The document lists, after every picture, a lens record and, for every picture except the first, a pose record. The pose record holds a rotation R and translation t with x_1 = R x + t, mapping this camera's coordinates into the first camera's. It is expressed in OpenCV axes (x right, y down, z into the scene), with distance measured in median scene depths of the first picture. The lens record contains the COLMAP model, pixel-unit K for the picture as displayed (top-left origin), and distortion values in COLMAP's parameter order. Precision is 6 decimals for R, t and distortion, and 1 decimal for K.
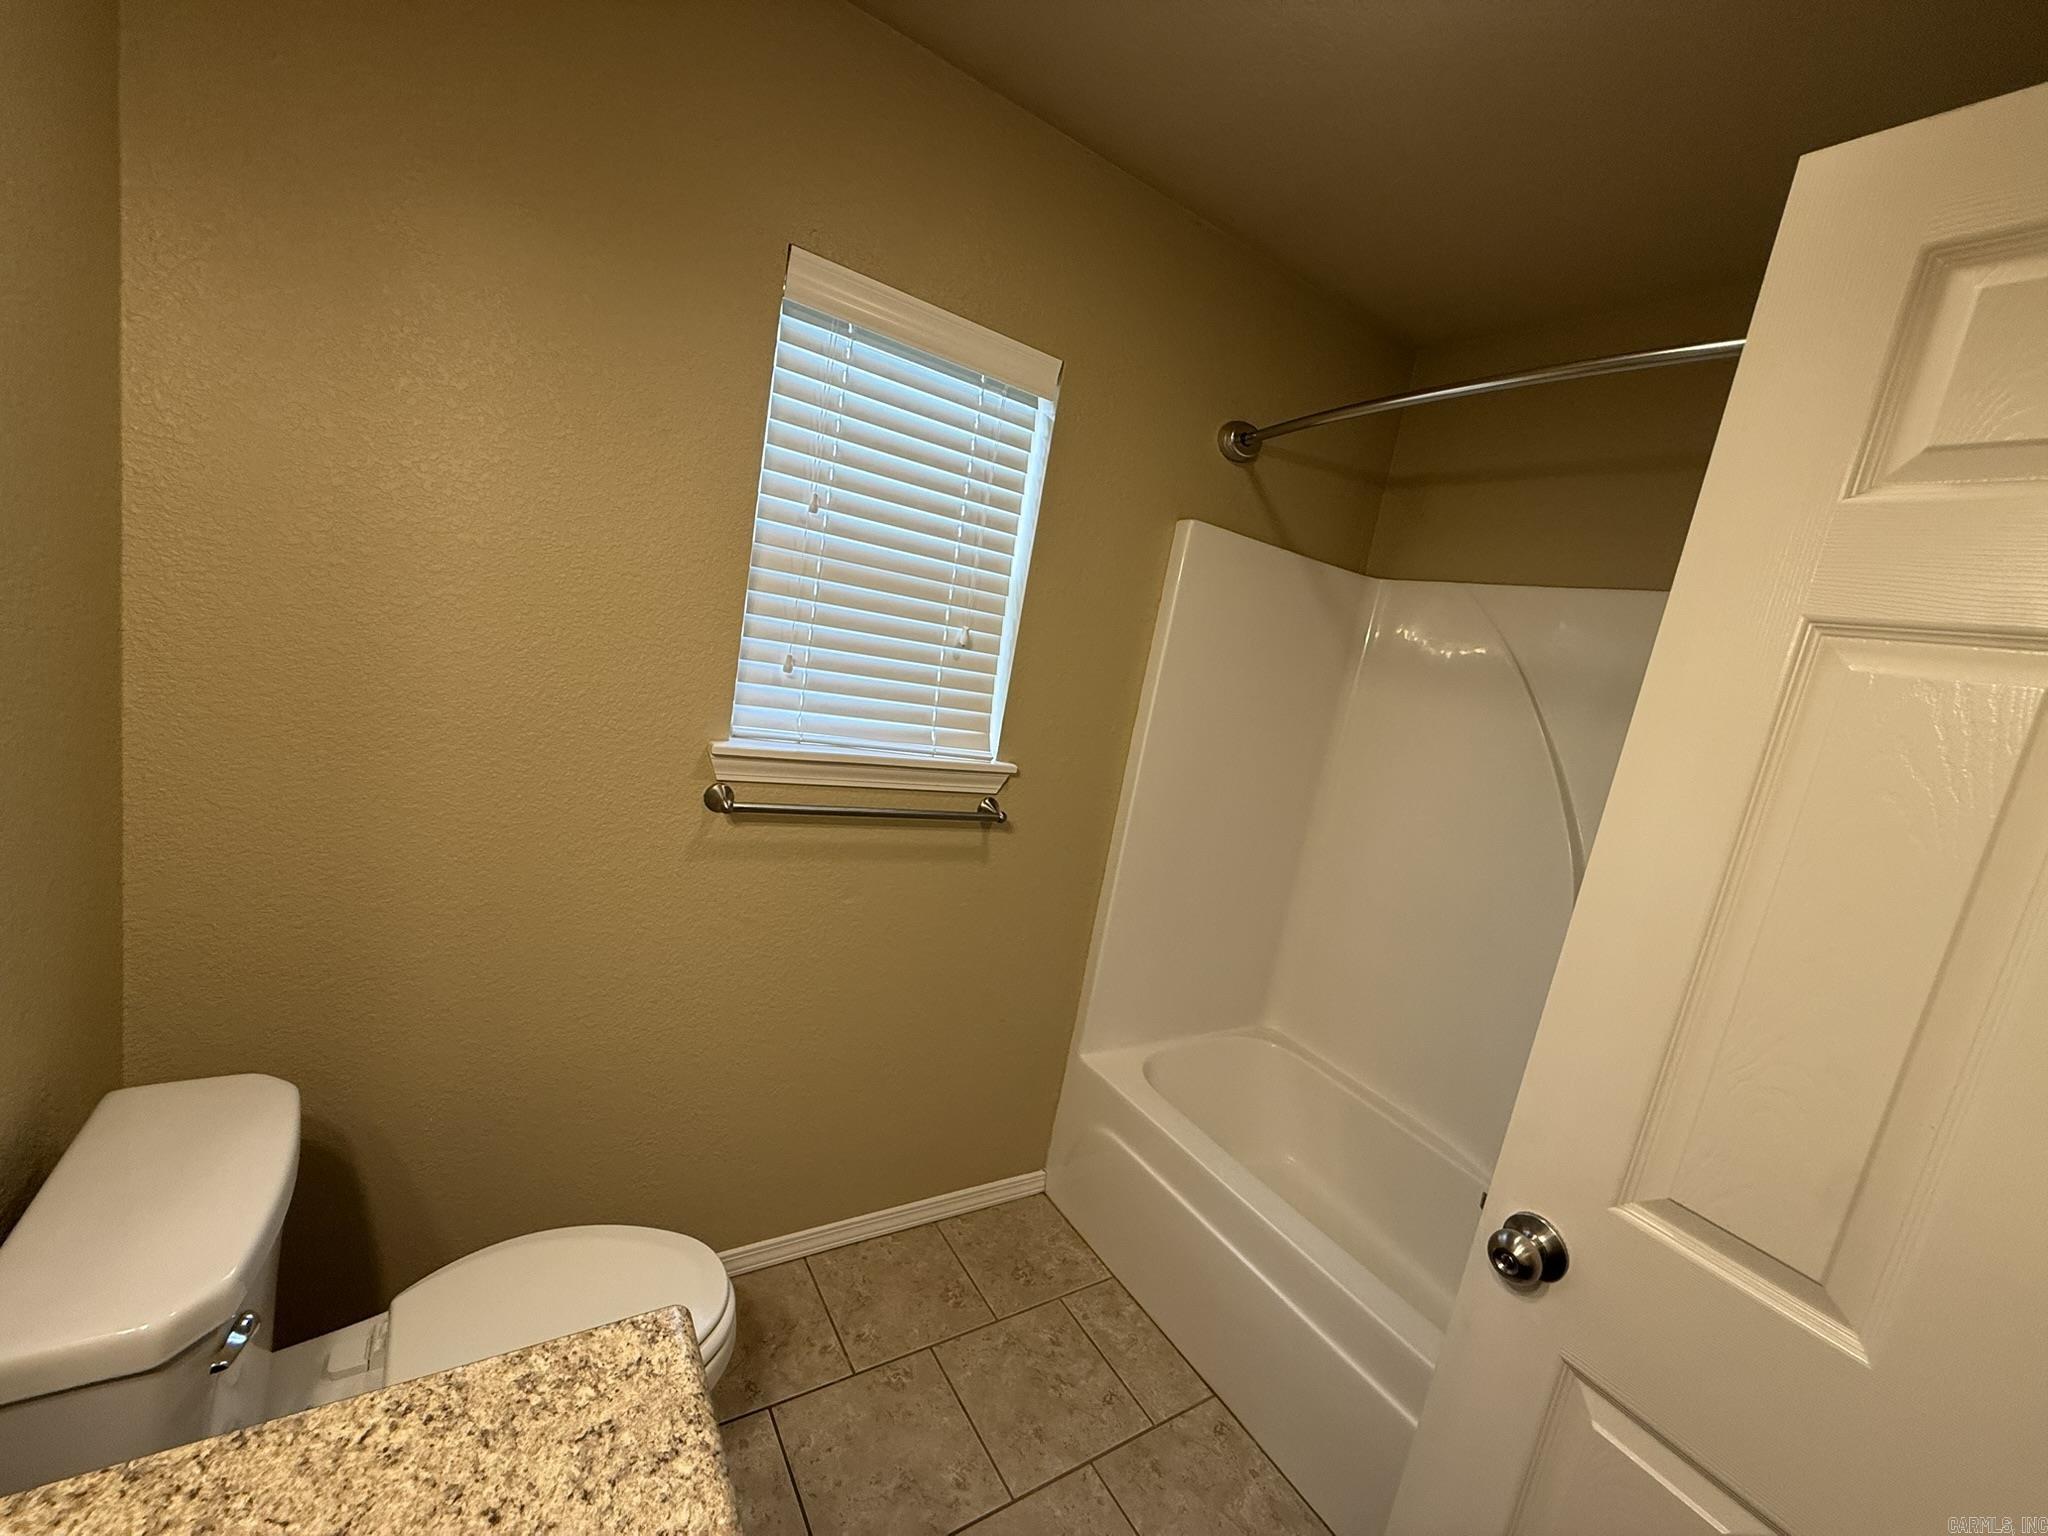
lens RADIAL K [[814.5, 0, 1020.7], [0, 814.5, 769.2], [0, 0, 1]] dist [-0.000815, 0.000314]
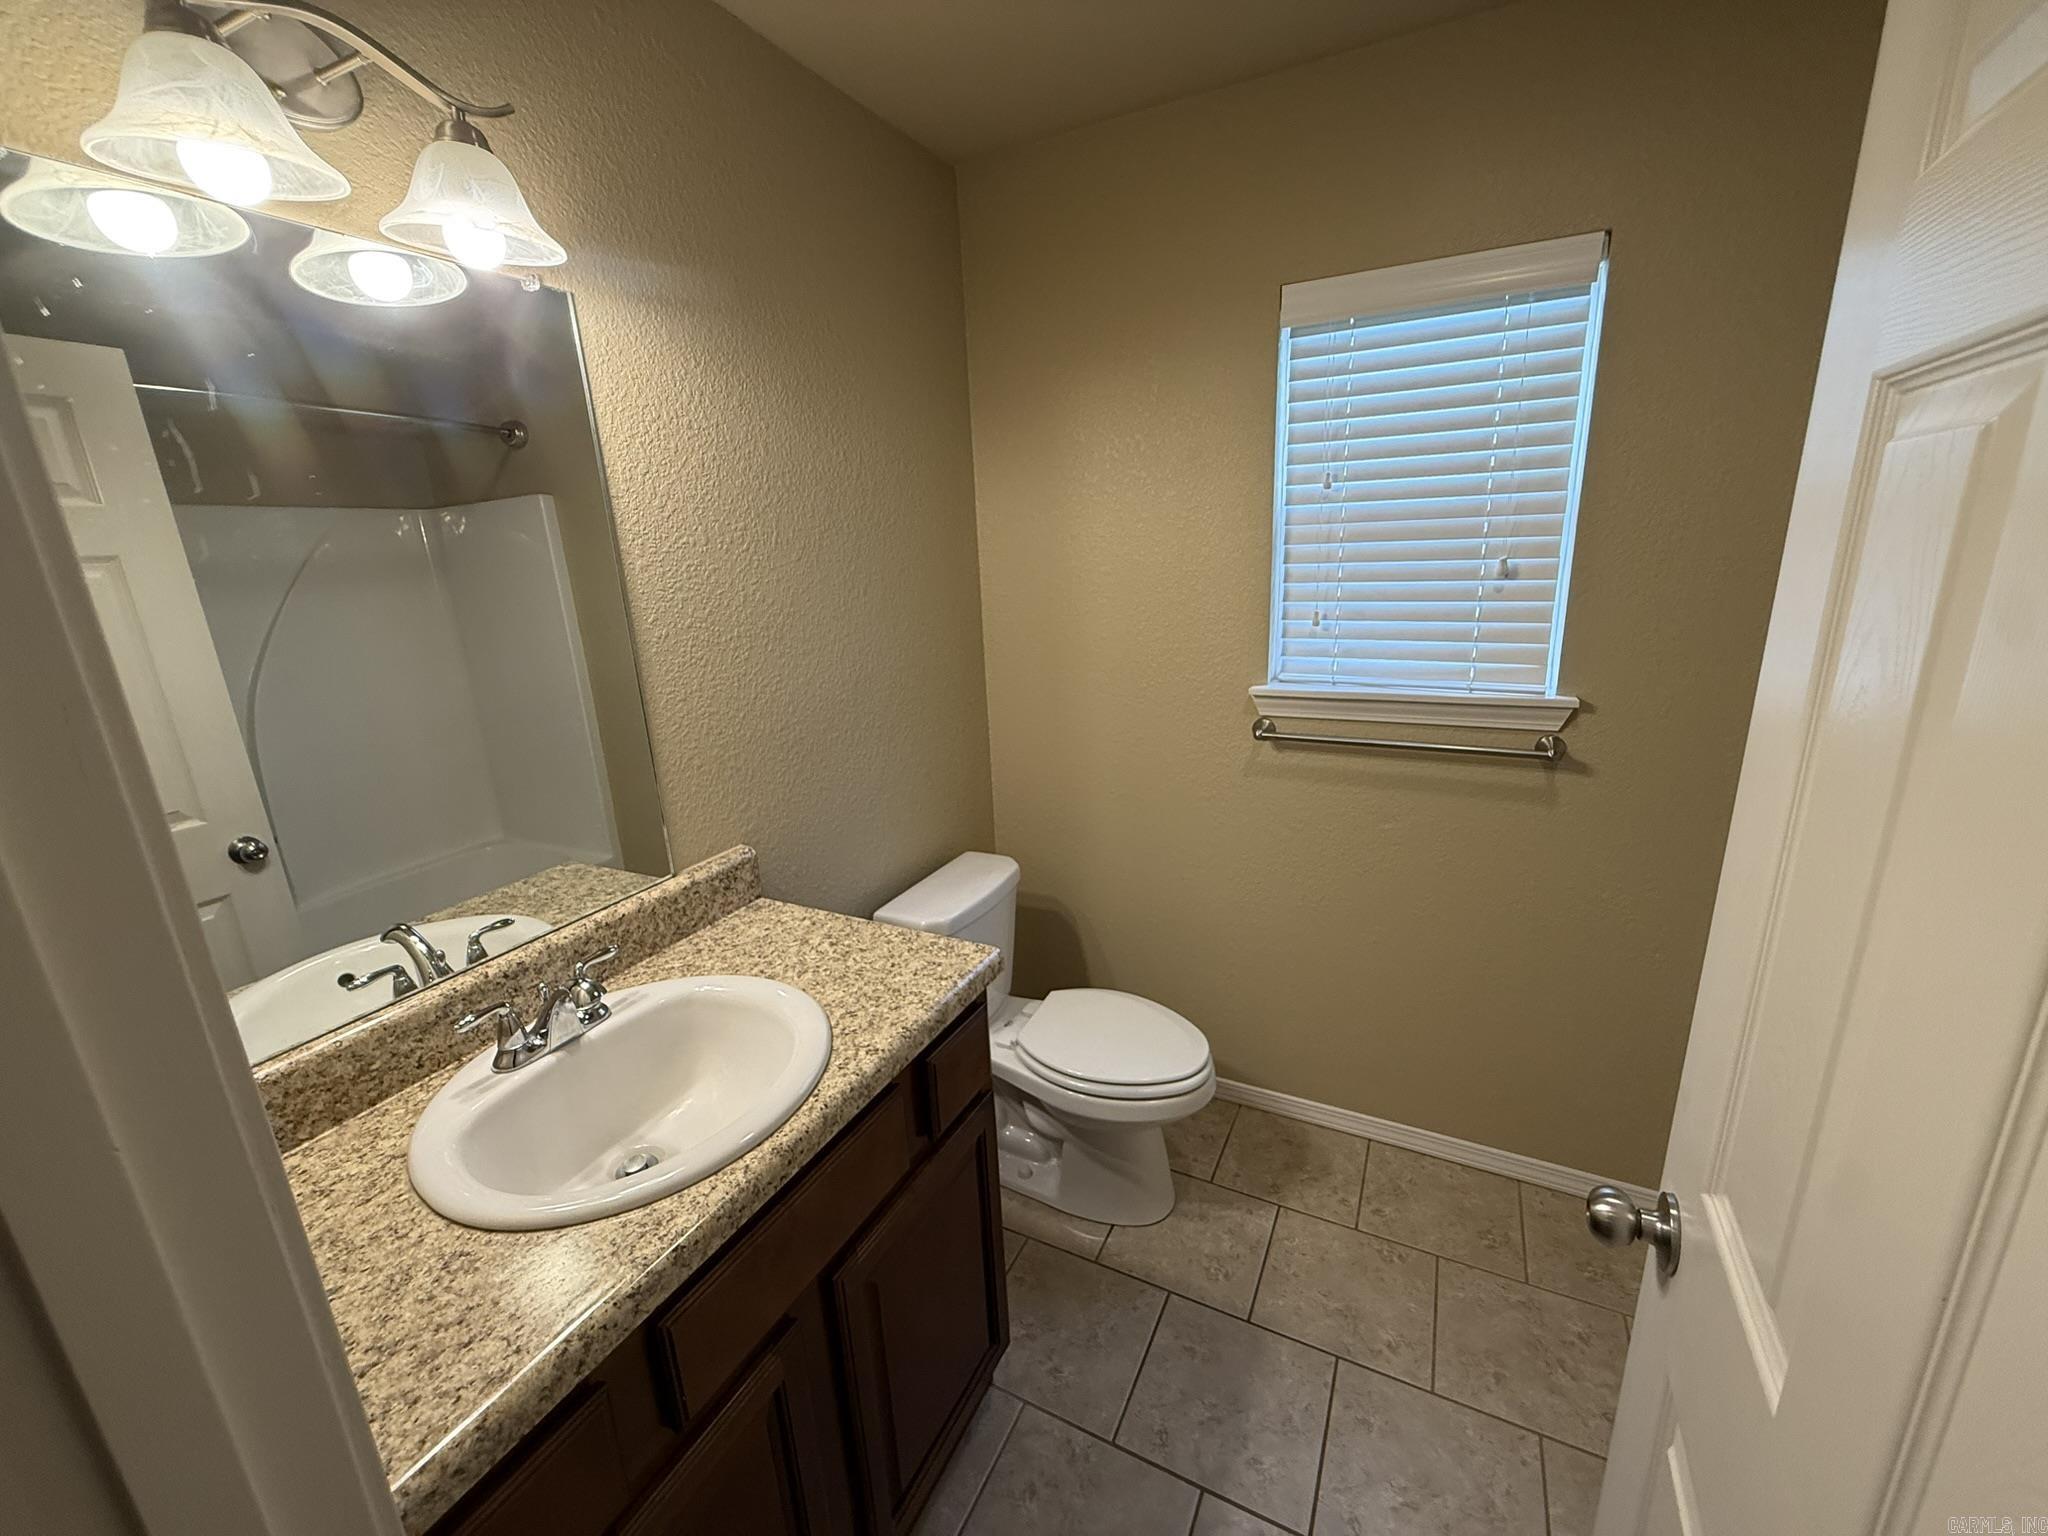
lens RADIAL K [[814.5, 0, 1020.7], [0, 814.5, 769.2], [0, 0, 1]] dist [-0.000815, 0.000314]
pose [[0.484808, 0.033161, -0.873992, 0.512718], [-0.011474, 0.999436, 0.031555, 0.054488], [0.874545, -0.005270, 0.484915, 0.023672]]
